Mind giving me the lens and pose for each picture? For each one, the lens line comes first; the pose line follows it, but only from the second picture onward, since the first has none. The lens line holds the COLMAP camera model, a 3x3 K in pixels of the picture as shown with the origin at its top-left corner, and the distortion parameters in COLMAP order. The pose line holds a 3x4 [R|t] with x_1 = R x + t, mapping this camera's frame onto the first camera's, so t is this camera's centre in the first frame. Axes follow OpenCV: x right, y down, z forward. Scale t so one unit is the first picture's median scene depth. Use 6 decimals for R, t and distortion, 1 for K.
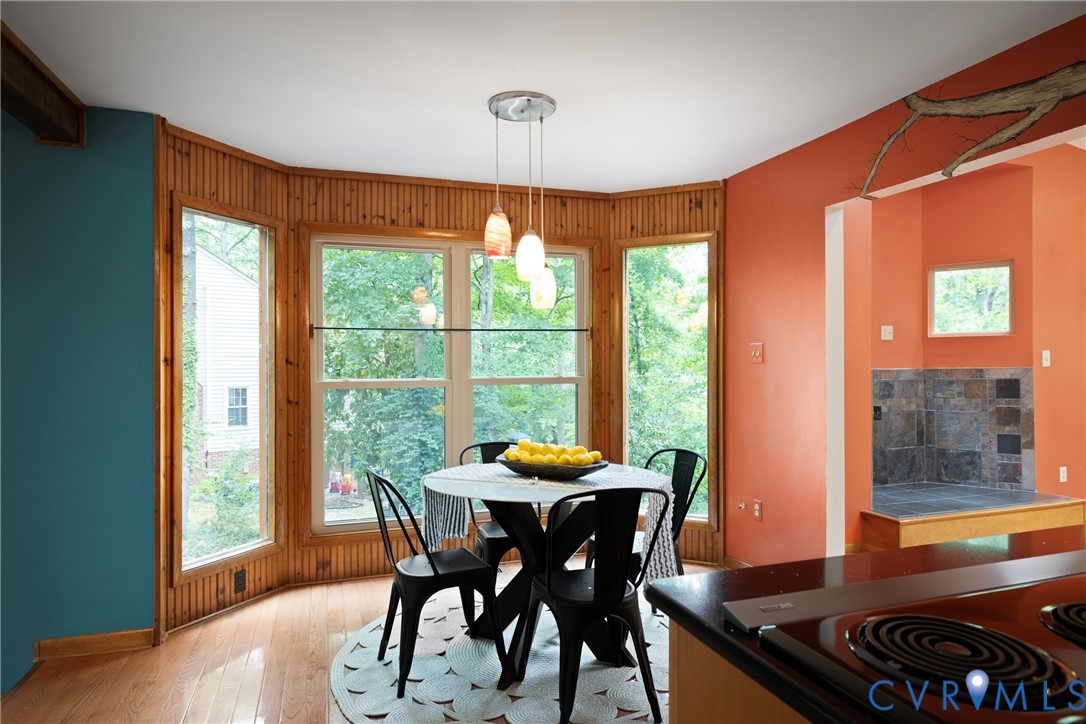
lens RADIAL K [[637.9, 0, 543.0], [0, 637.9, 362.0], [0, 0, 1]] dist [0.001981, 0.000413]
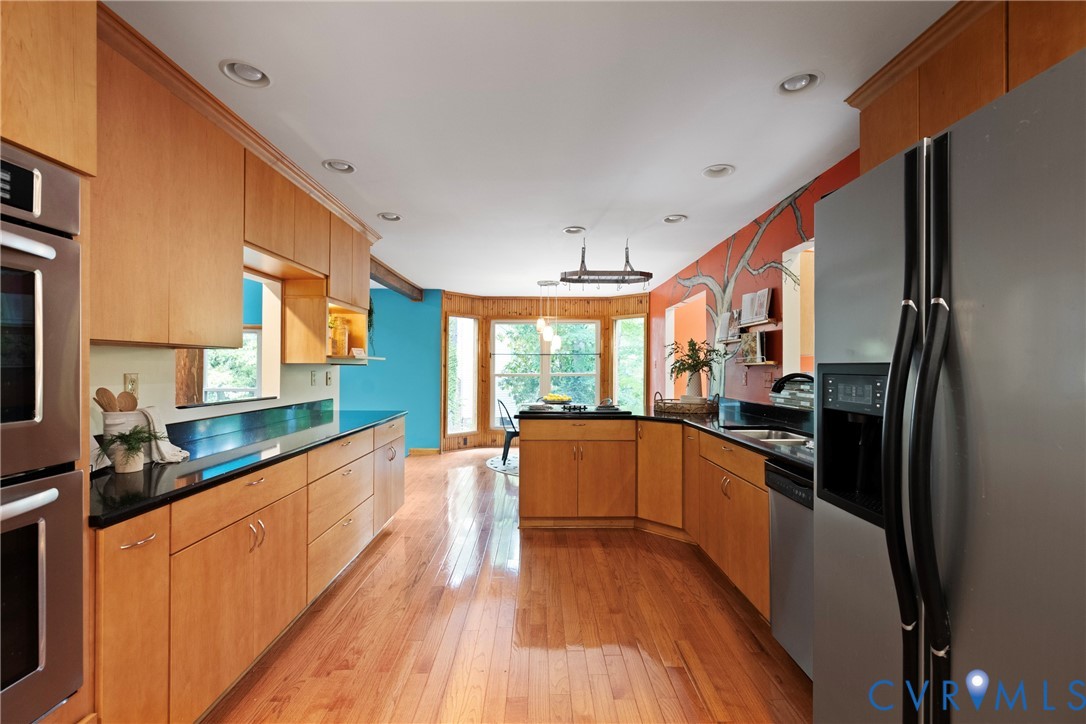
lens RADIAL K [[452.5, 0, 543.0], [0, 452.5, 362.0], [0, 0, 1]] dist [0.002105, 0.000158]
pose [[0.951691, 0.005203, -0.307013, 0.456642], [-0.008933, 0.999902, -0.010747, -0.001456], [0.306927, 0.012970, 0.951645, -0.794627]]
